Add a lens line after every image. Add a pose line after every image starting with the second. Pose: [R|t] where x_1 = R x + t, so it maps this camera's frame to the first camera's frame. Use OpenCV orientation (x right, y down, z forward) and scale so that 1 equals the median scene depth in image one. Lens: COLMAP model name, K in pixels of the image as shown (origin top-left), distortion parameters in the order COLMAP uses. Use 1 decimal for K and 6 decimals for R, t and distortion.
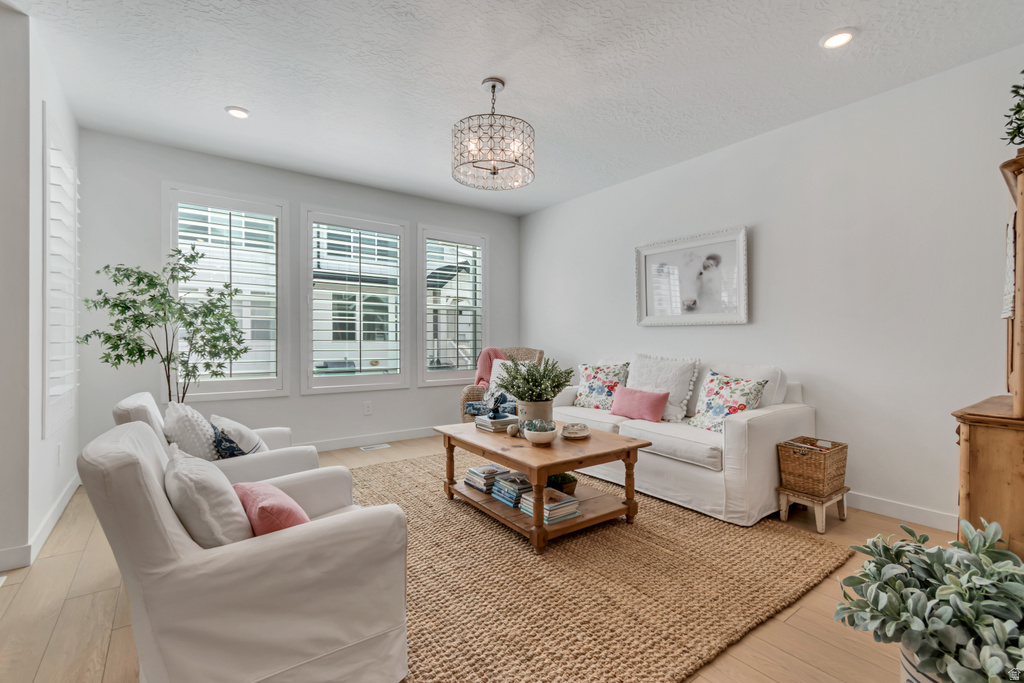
lens RADIAL K [[451.1, 0, 526.7], [0, 451.1, 342.1], [0, 0, 1]] dist [0.000214, -0.000072]
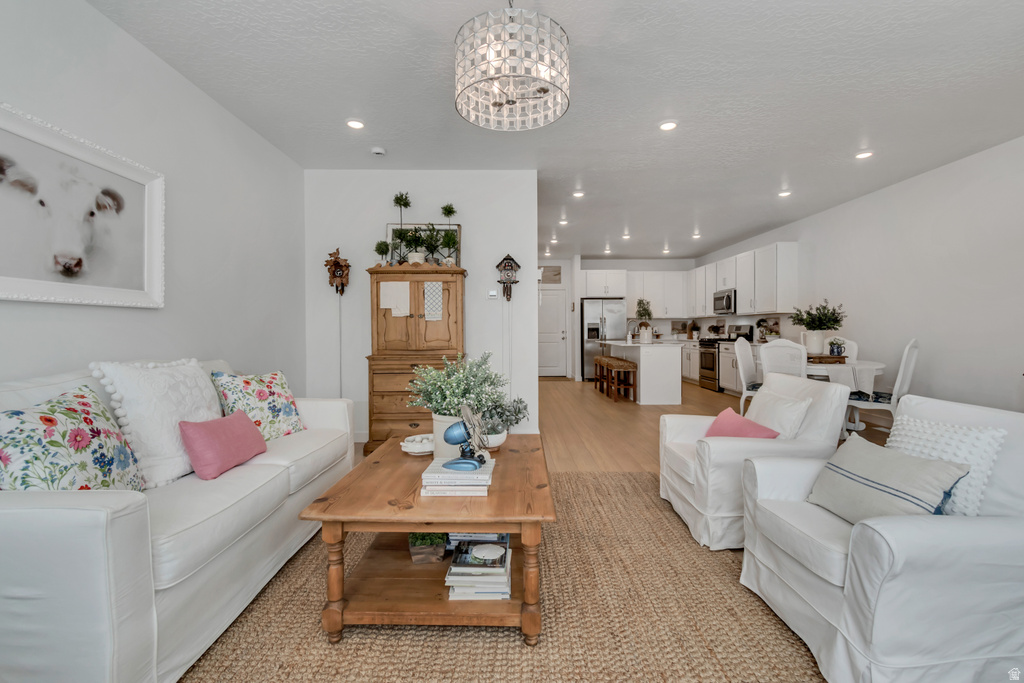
lens RADIAL K [[455.1, 0, 517.2], [0, 455.1, 330.0], [0, 0, 1]] dist [0.001720, -0.000570]
pose [[-0.798279, -0.003947, 0.602274, -0.473191], [0.004834, 0.999904, 0.012959, -0.014820], [-0.602268, 0.013256, -0.798184, 1.413497]]
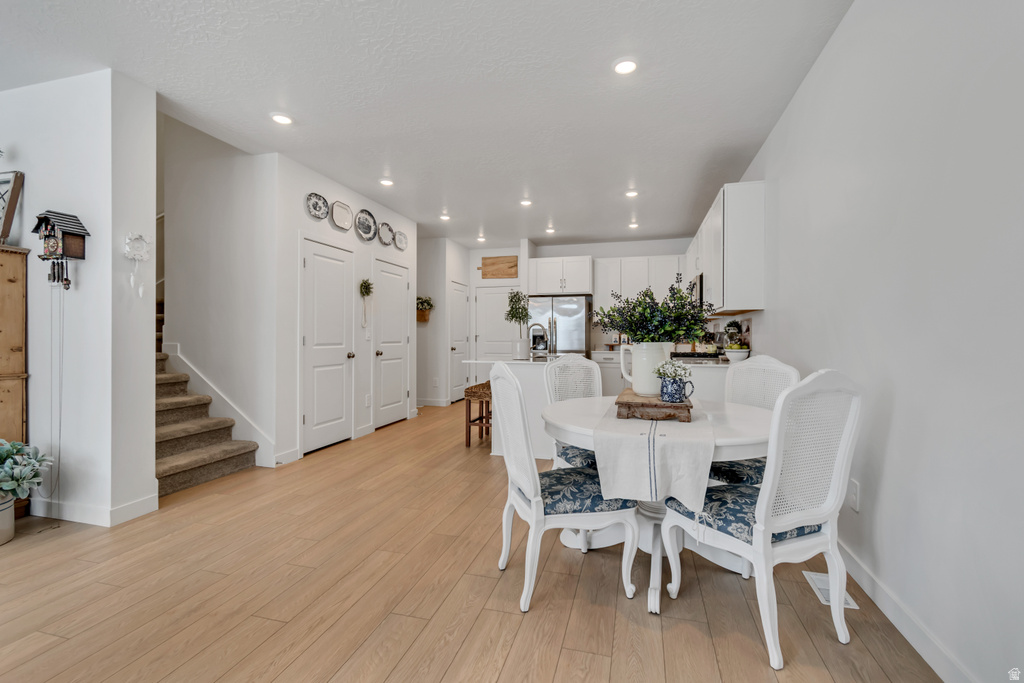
lens RADIAL K [[455.1, 0, 513.8], [0, 455.1, 338.5], [0, 0, 1]] dist [0.001997, -0.000441]
pose [[-0.594454, -0.011961, 0.804040, -0.800574], [0.001004, 0.999878, 0.015616, -0.006143], [-0.804129, 0.010090, -0.594370, 0.115990]]
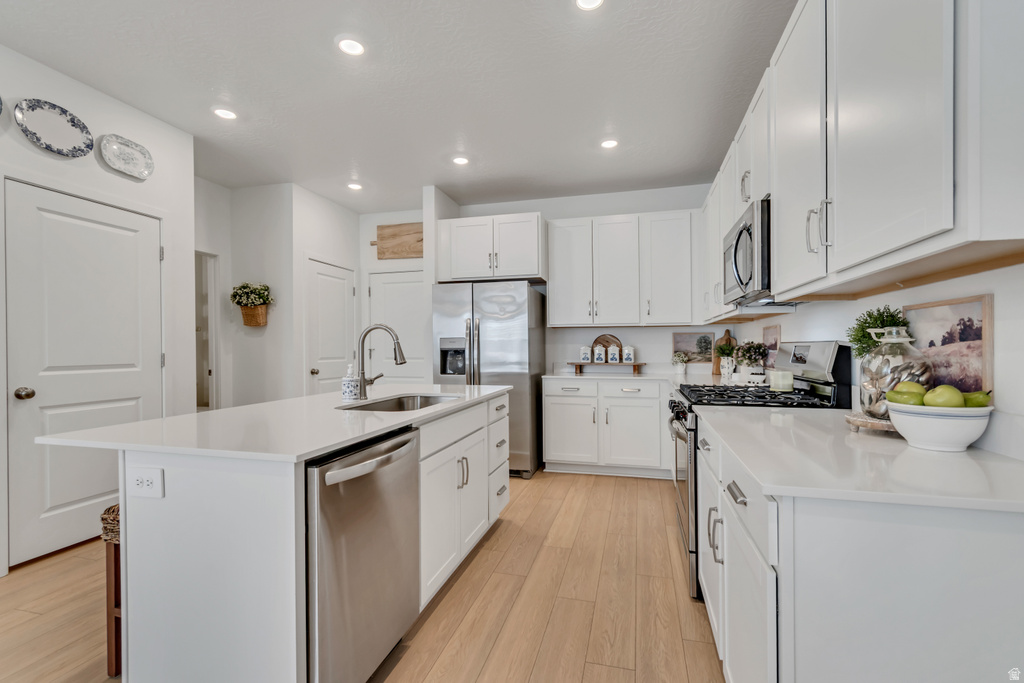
lens RADIAL K [[461.9, 0, 511.2], [0, 461.9, 349.4], [0, 0, 1]] dist [0.002142, -0.000060]
pose [[-0.598561, -0.008449, 0.801033, -0.213088], [0.006732, 0.999856, 0.015576, -0.005432], [-0.801049, 0.014716, -0.598418, -0.688138]]
